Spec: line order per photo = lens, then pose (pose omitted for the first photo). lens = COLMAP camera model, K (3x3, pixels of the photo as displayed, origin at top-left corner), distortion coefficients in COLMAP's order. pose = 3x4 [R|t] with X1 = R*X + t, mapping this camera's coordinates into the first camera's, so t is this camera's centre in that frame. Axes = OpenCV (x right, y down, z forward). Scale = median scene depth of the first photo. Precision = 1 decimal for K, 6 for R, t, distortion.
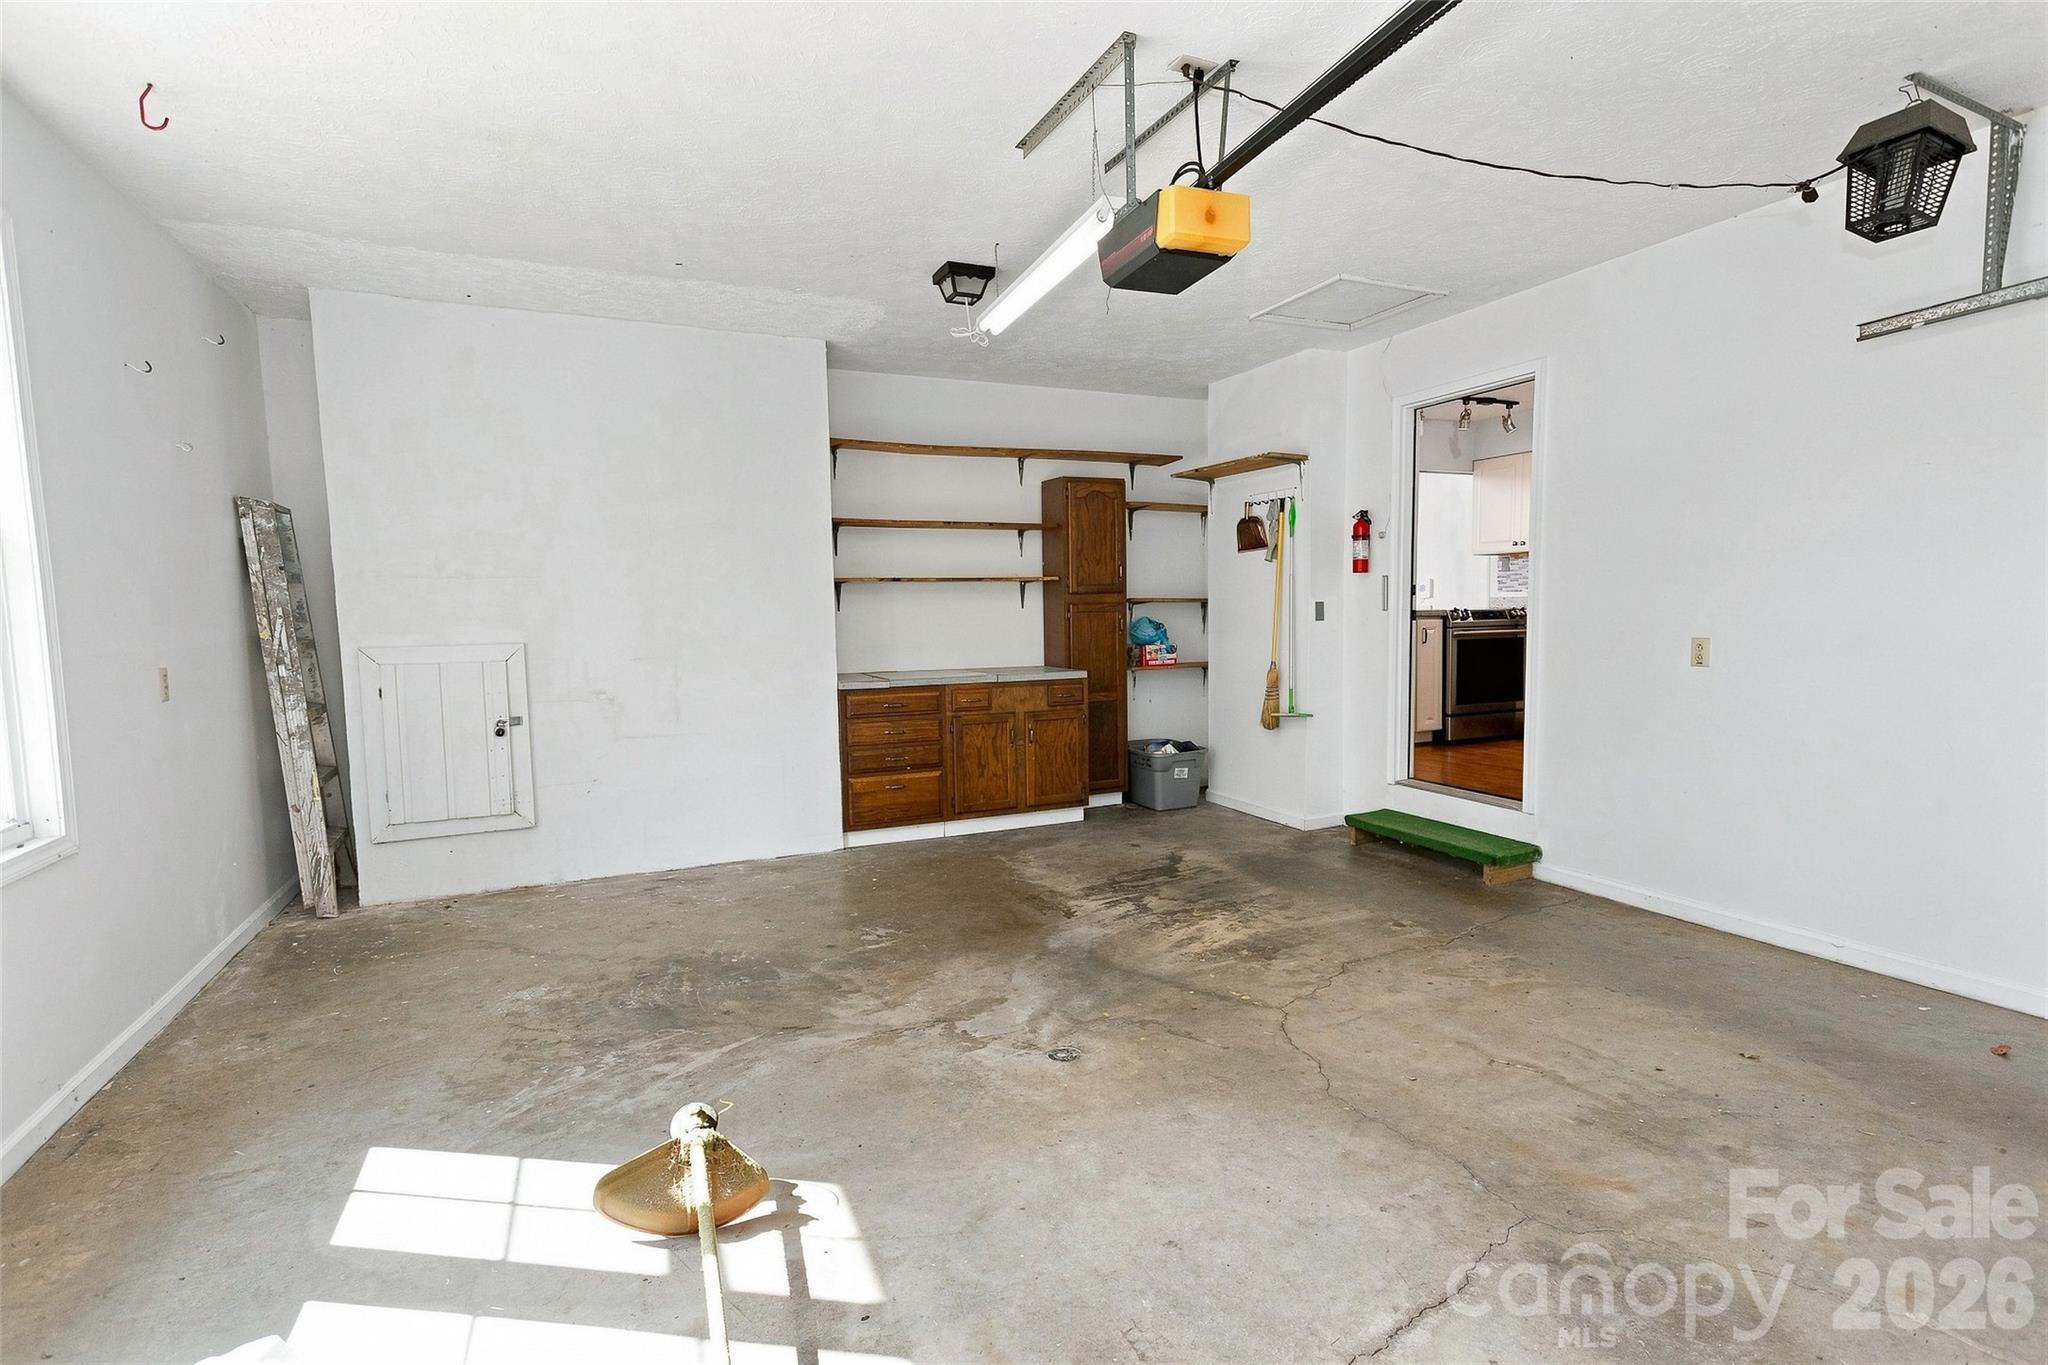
lens RADIAL K [[1038.3, 0, 1024.0], [0, 1038.3, 682.5], [0, 0, 1]] dist [0.020526, 0.000619]
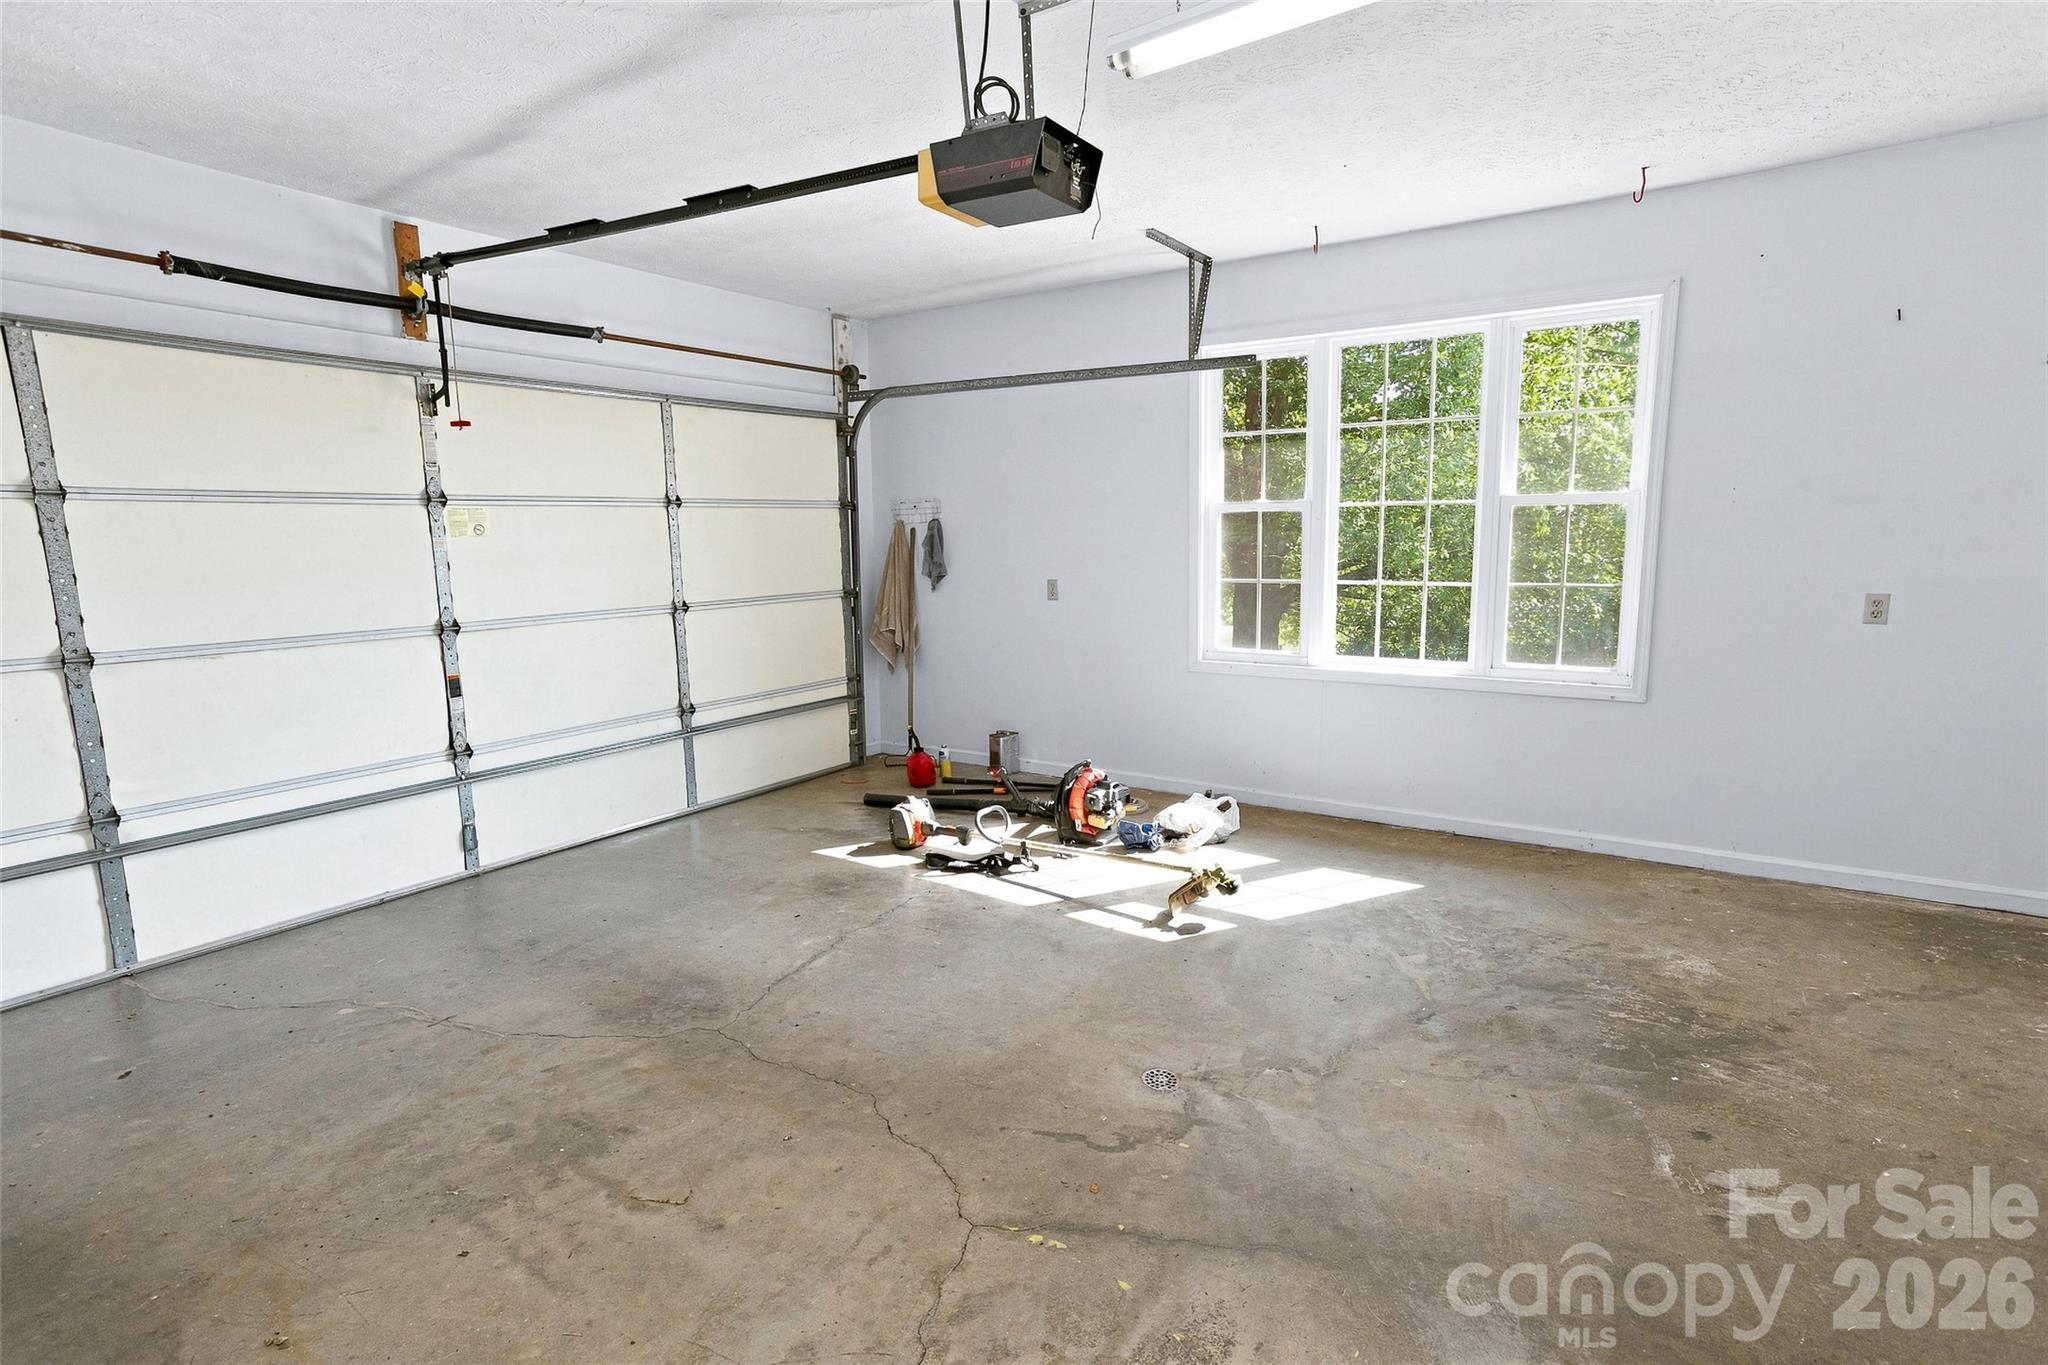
lens RADIAL K [[986.6, 0, 1024.0], [0, 986.6, 682.5], [0, 0, 1]] dist [-0.028834, 0.000157]
pose [[-0.856115, 0.111468, -0.504621, 0.550777], [-0.004003, 0.975001, 0.222162, -0.170665], [0.516770, 0.192216, -0.834267, 1.644940]]
